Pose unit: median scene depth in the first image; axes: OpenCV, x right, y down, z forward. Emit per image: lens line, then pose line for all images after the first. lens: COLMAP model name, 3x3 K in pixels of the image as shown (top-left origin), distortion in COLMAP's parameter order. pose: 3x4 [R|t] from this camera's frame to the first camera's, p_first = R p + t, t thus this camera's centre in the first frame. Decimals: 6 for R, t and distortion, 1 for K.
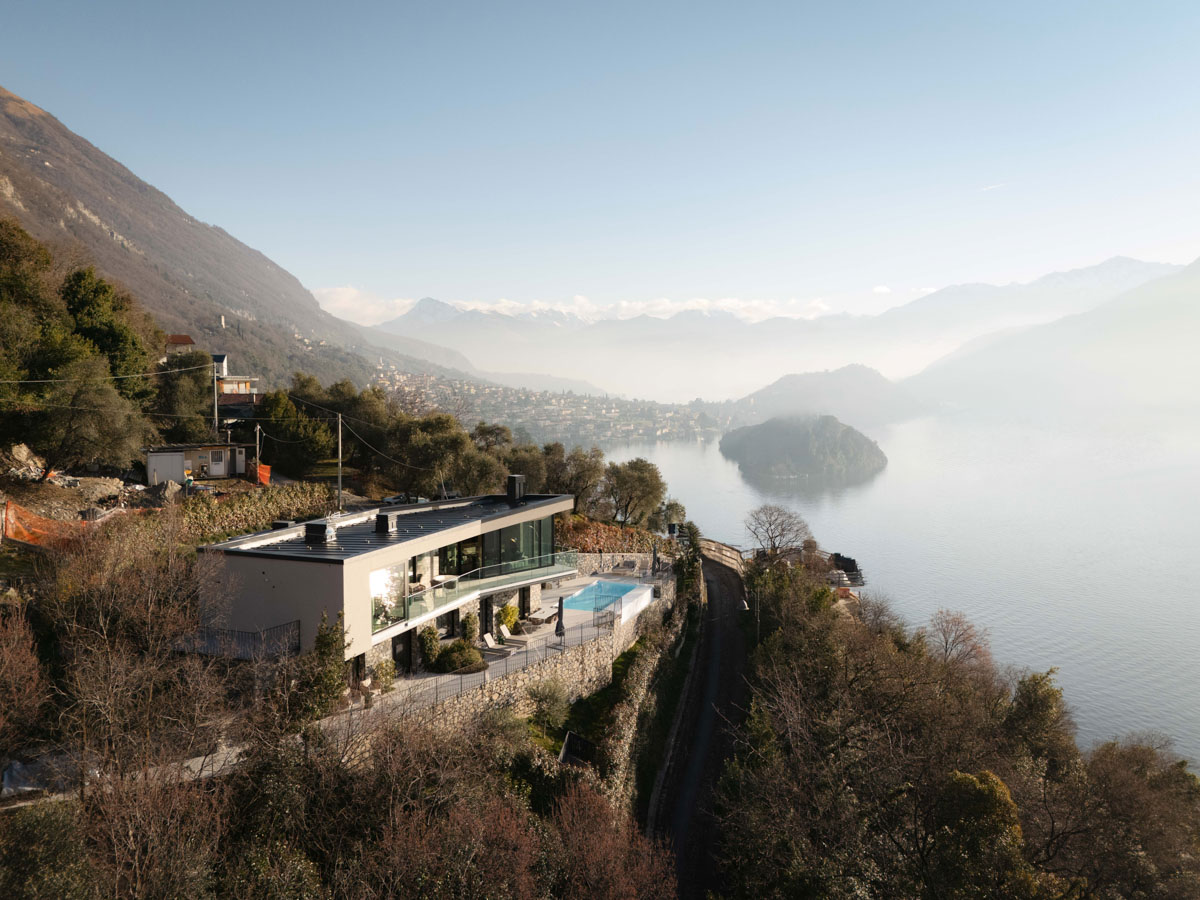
lens RADIAL K [[856.1, 0, 600.0], [0, 856.1, 450.0], [0, 0, 1]] dist [0.027957, -0.006807]
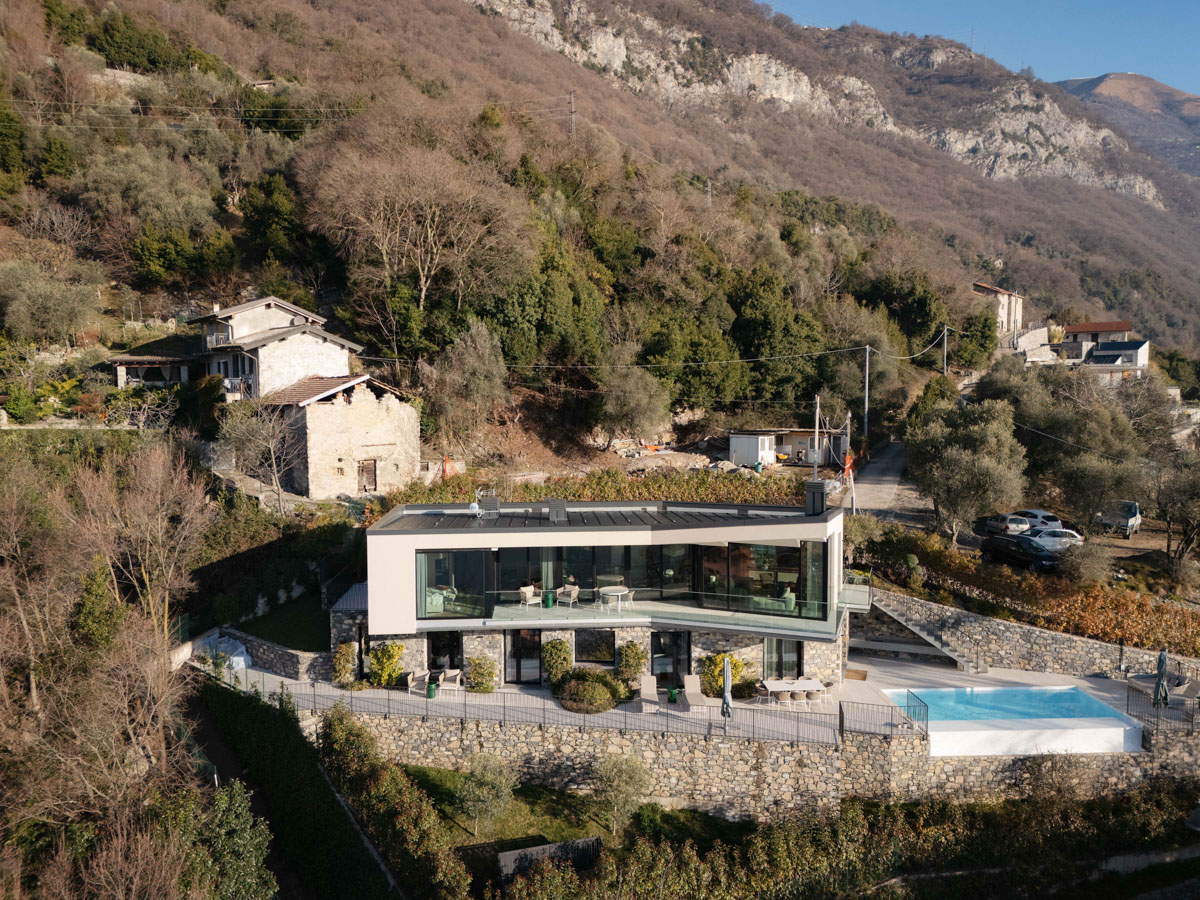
lens RADIAL K [[856.1, 0, 600.0], [0, 856.1, 450.0], [0, 0, 1]] dist [0.027957, -0.006807]
pose [[0.420416, 0.063762, -0.905088, 0.515683], [-0.061442, 0.997239, 0.041713, -0.016069], [0.905249, 0.038073, 0.423173, 0.610108]]
